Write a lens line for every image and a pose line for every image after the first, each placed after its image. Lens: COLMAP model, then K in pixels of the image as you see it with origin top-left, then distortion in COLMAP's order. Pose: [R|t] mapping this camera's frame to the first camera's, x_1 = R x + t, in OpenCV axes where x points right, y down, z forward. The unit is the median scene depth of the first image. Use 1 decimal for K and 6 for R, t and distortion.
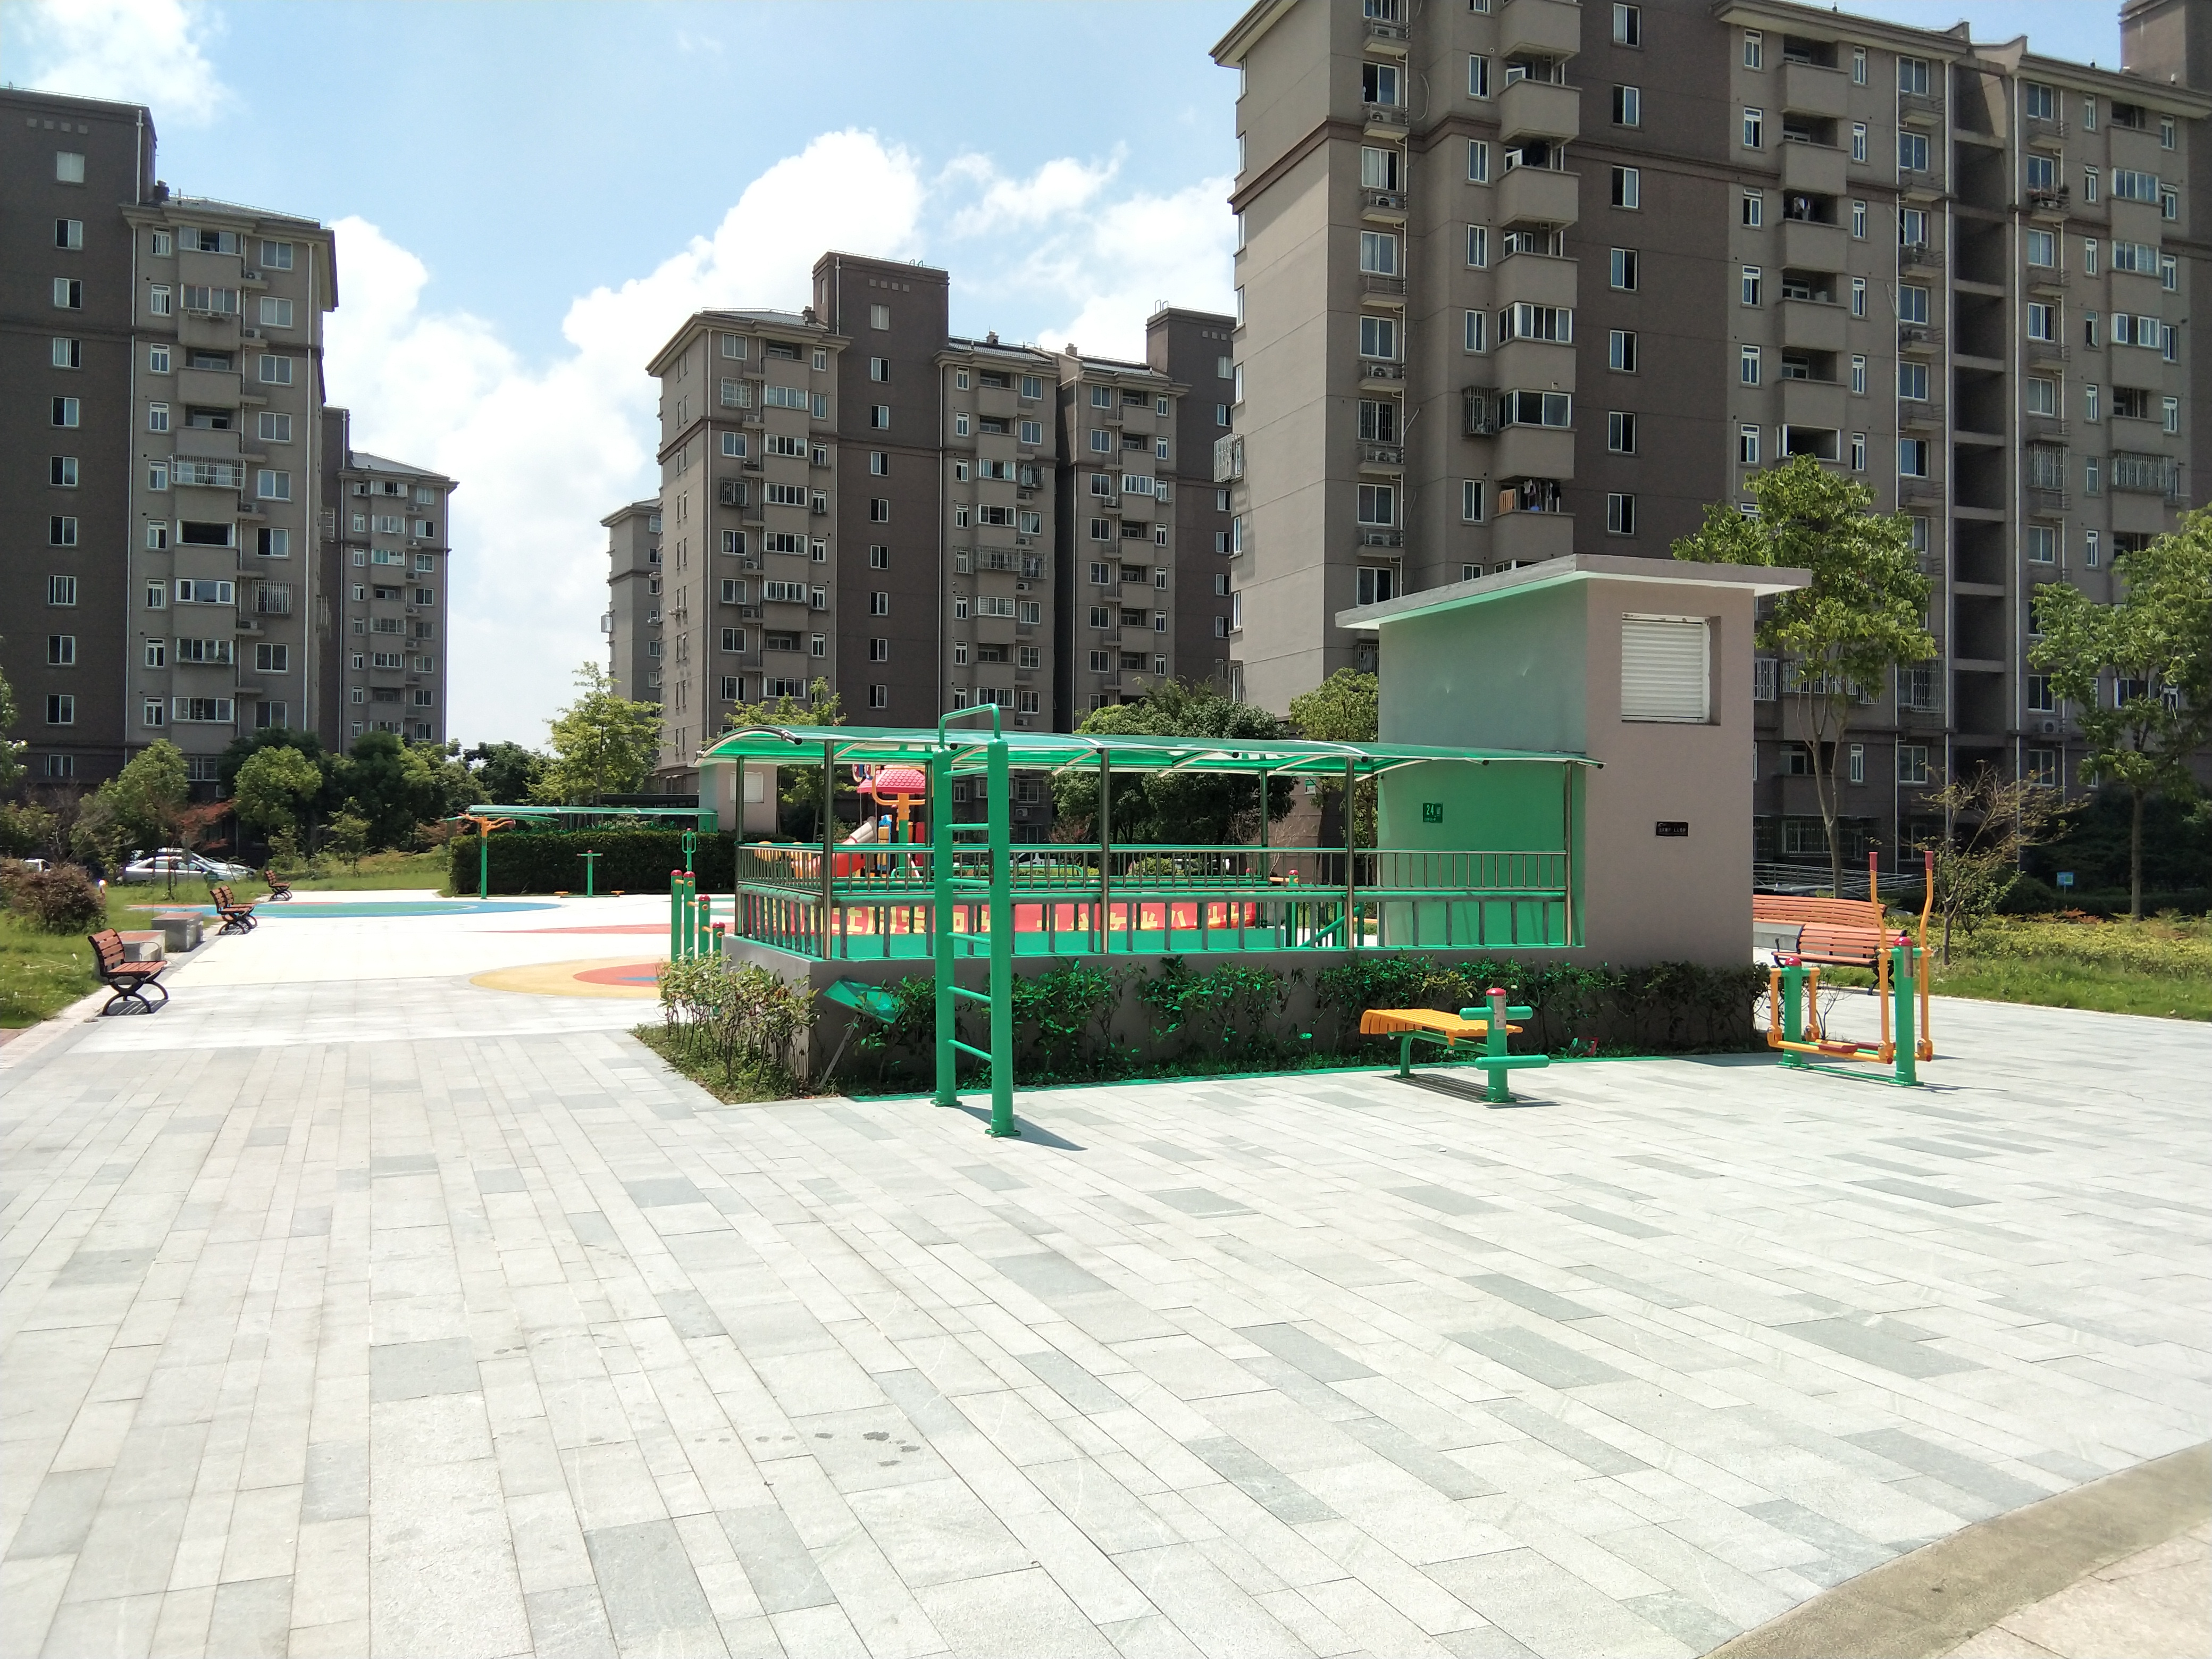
lens RADIAL K [[1821.3, 0, 1108.1], [0, 1821.3, 836.4], [0, 0, 1]] dist [0.093337, -0.130746]
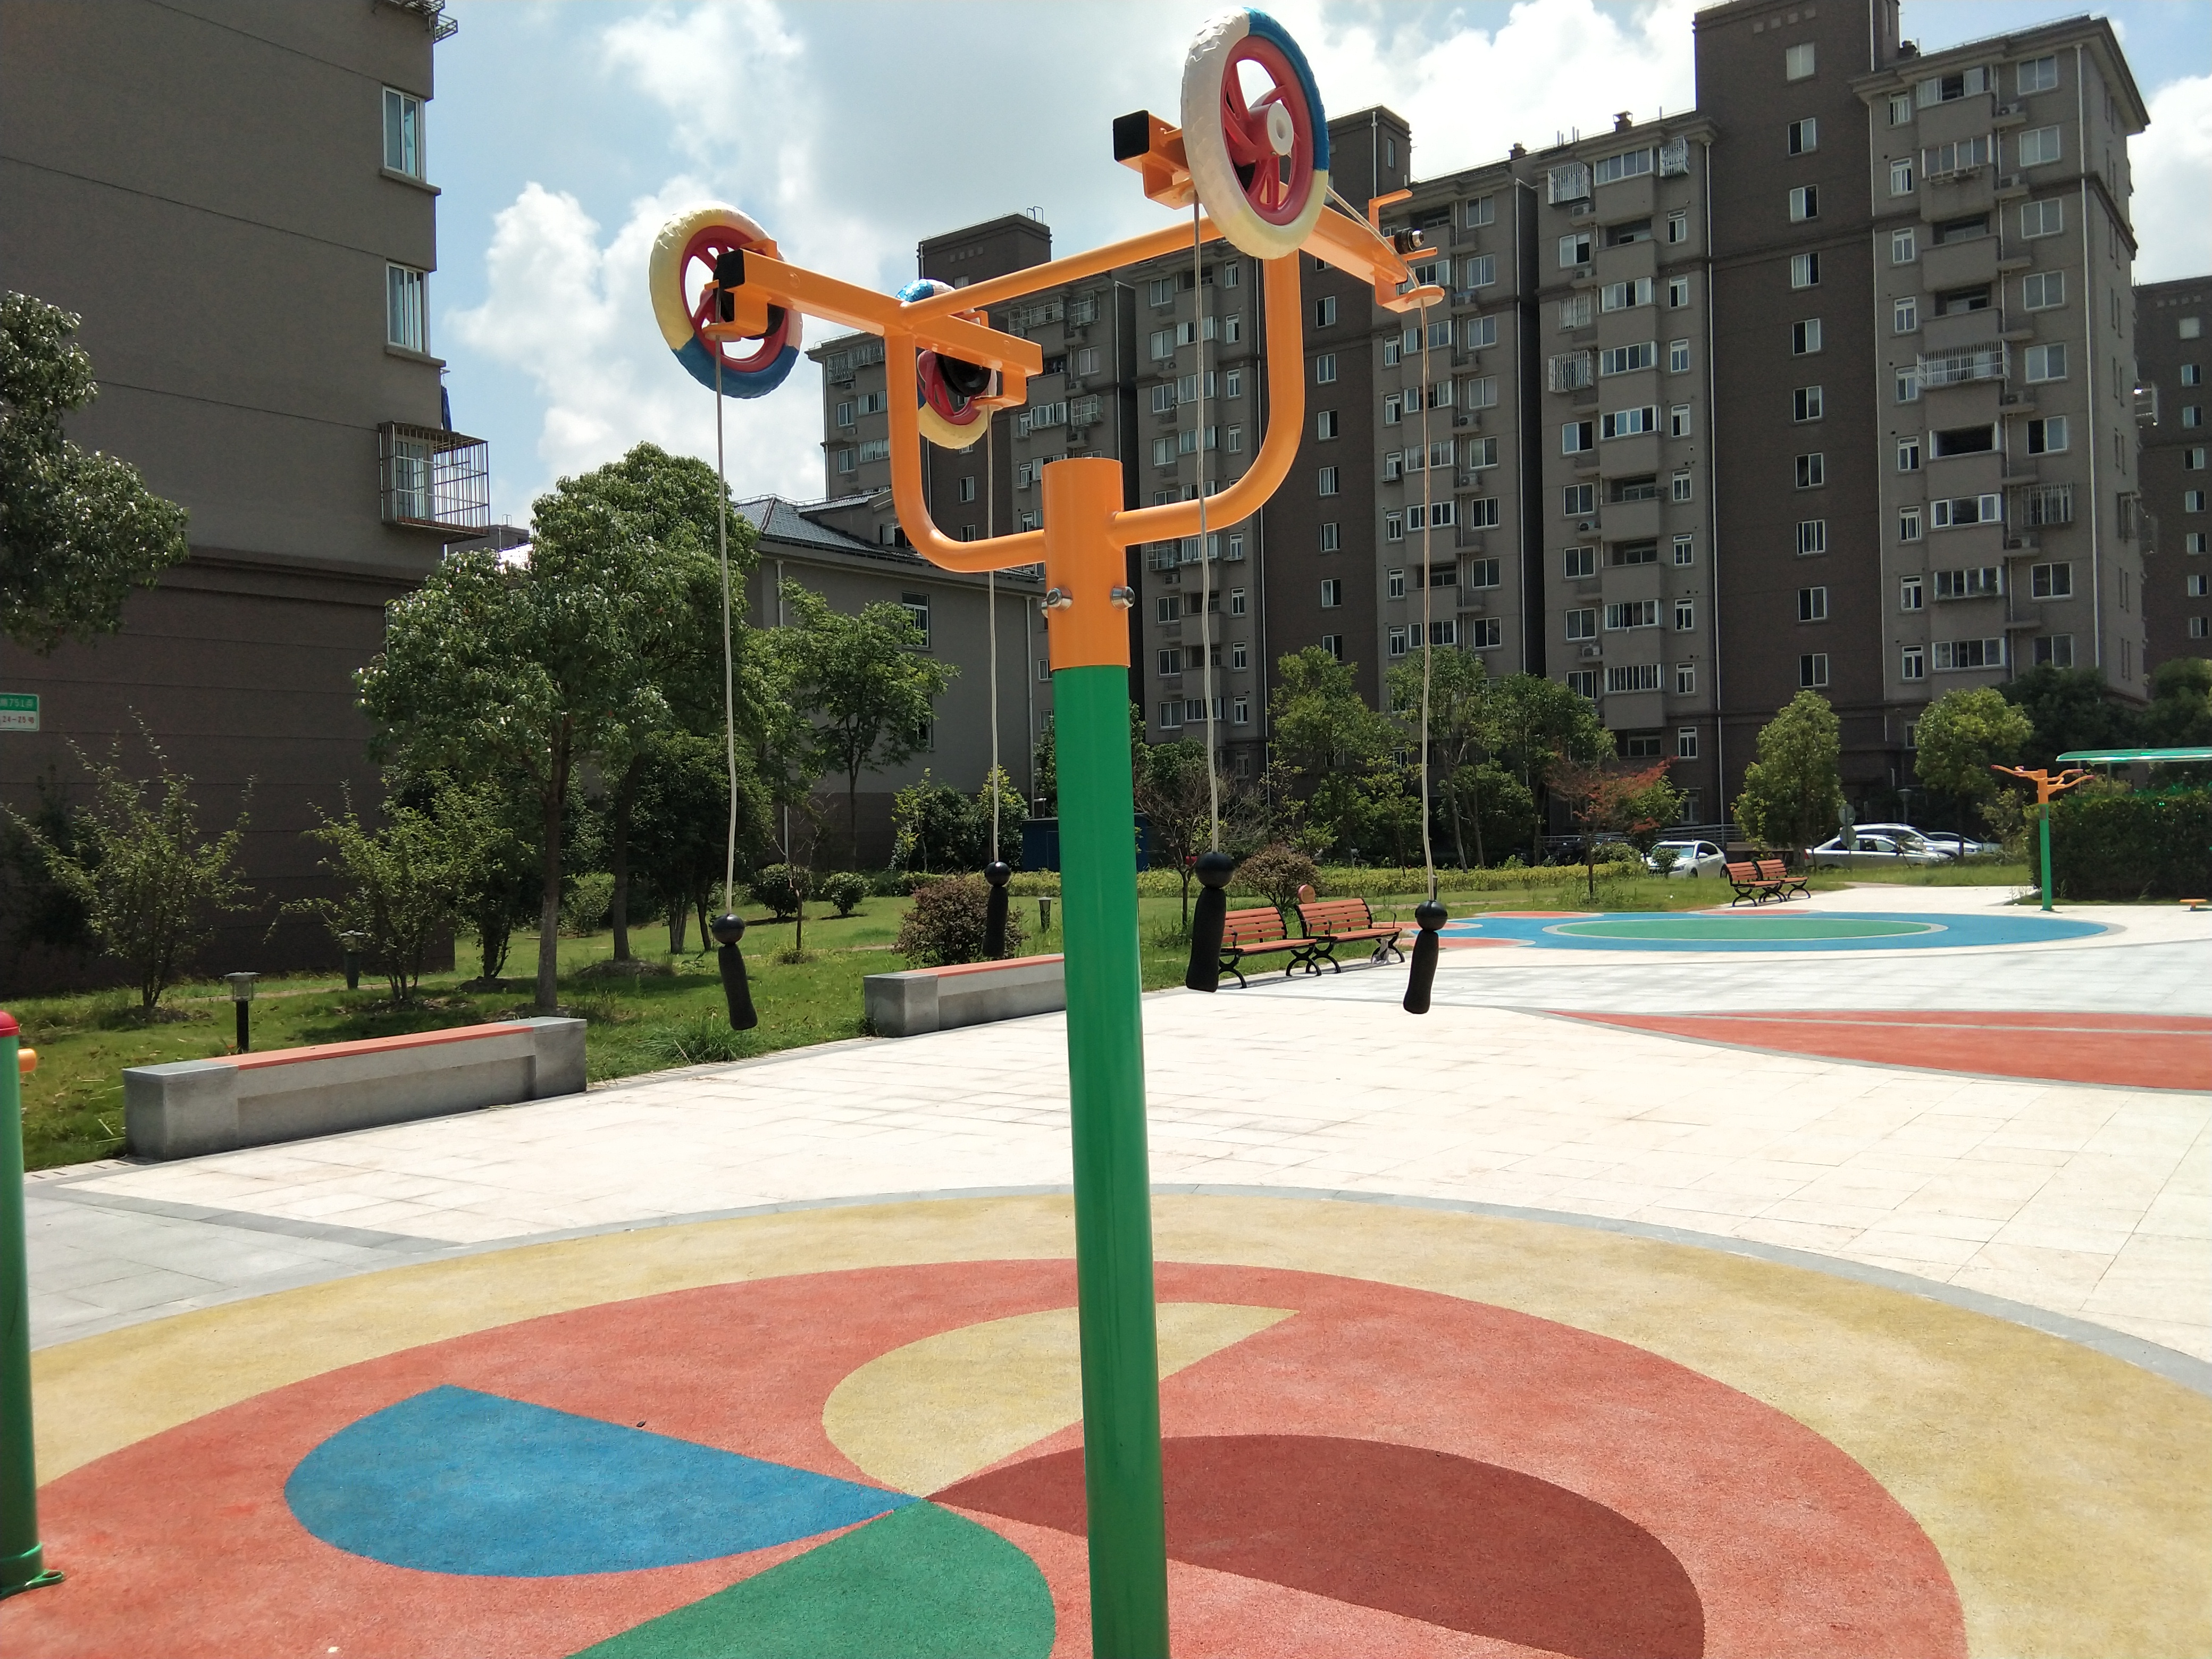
lens RADIAL K [[1821.3, 0, 1053.0], [0, 1821.3, 813.4], [0, 0, 1]] dist [0.093337, -0.130746]
pose [[0.516251, -0.028159, -0.855975, 0.005065], [0.031779, 0.999401, -0.013711, 0.001074], [0.855848, -0.020124, 0.516836, 0.222666]]
